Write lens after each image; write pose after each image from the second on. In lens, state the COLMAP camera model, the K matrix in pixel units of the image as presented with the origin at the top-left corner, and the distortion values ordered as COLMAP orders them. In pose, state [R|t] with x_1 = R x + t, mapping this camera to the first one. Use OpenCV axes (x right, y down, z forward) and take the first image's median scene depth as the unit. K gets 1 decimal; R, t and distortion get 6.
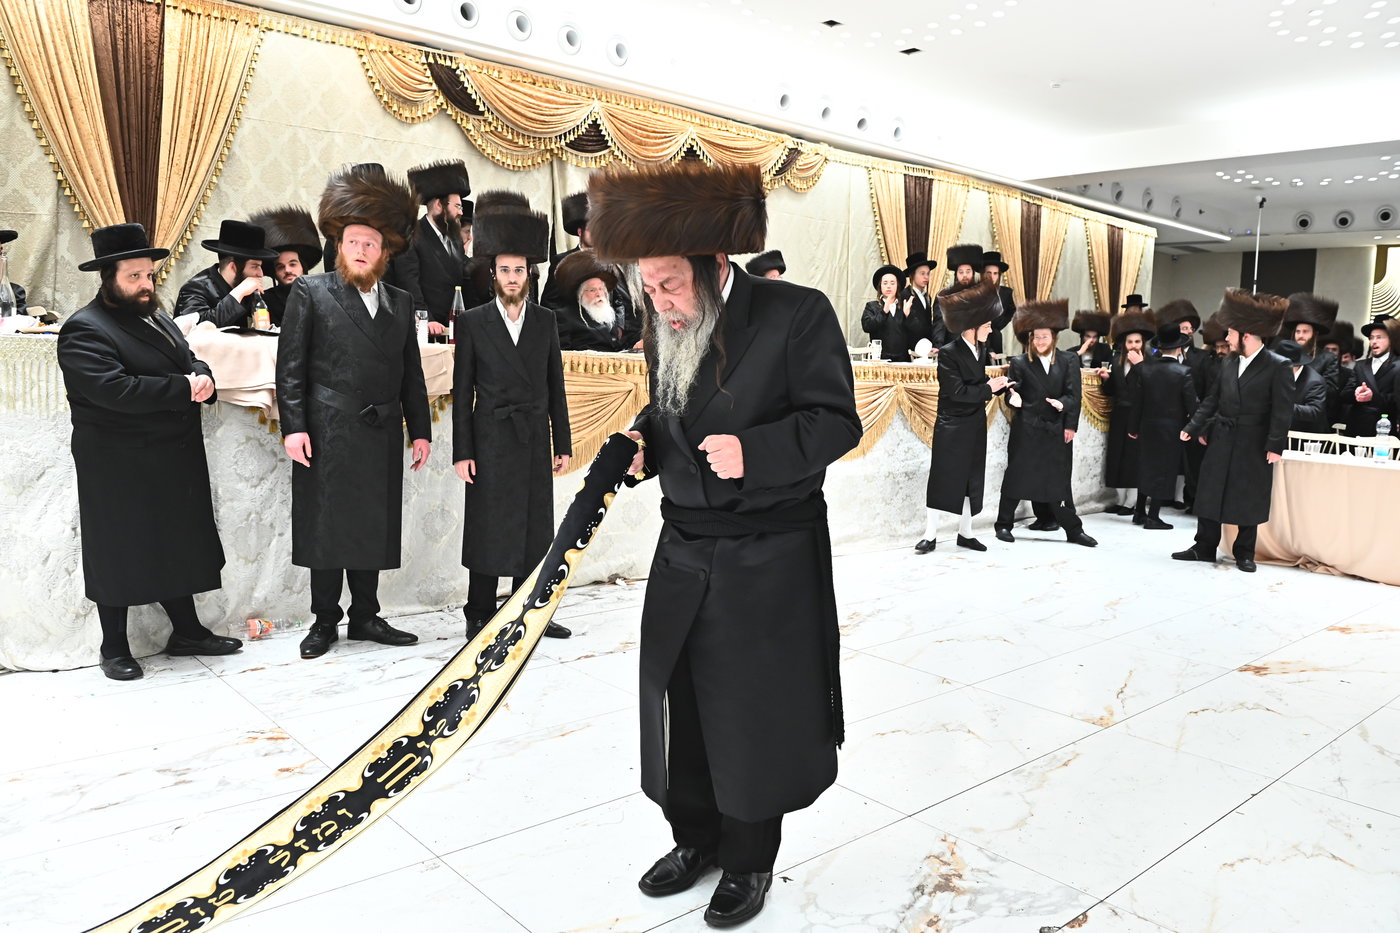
lens RADIAL K [[1060.6, 0, 703.1], [0, 1060.6, 460.9], [0, 0, 1]] dist [-0.045999, 0.000762]
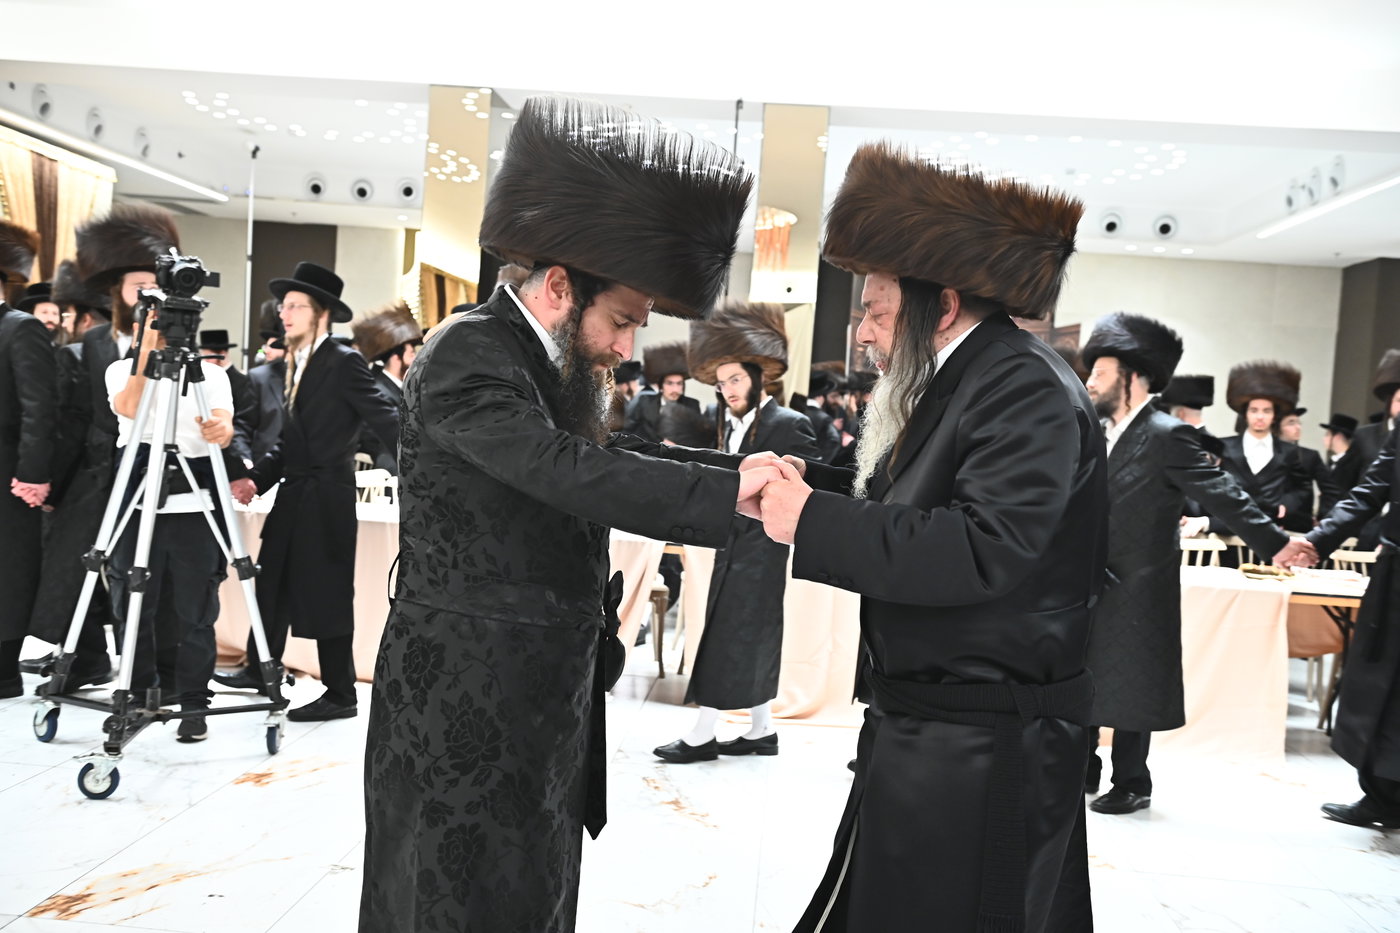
lens RADIAL K [[1351.1, 0, 700.5], [0, 1351.1, 464.0], [0, 0, 1]] dist [0.018506, 0.000000]
pose [[0.725225, -0.008601, 0.688458, 0.095360], [0.020345, 0.999753, -0.008941, -0.008350], [-0.688211, 0.020491, 0.725221, 0.079096]]
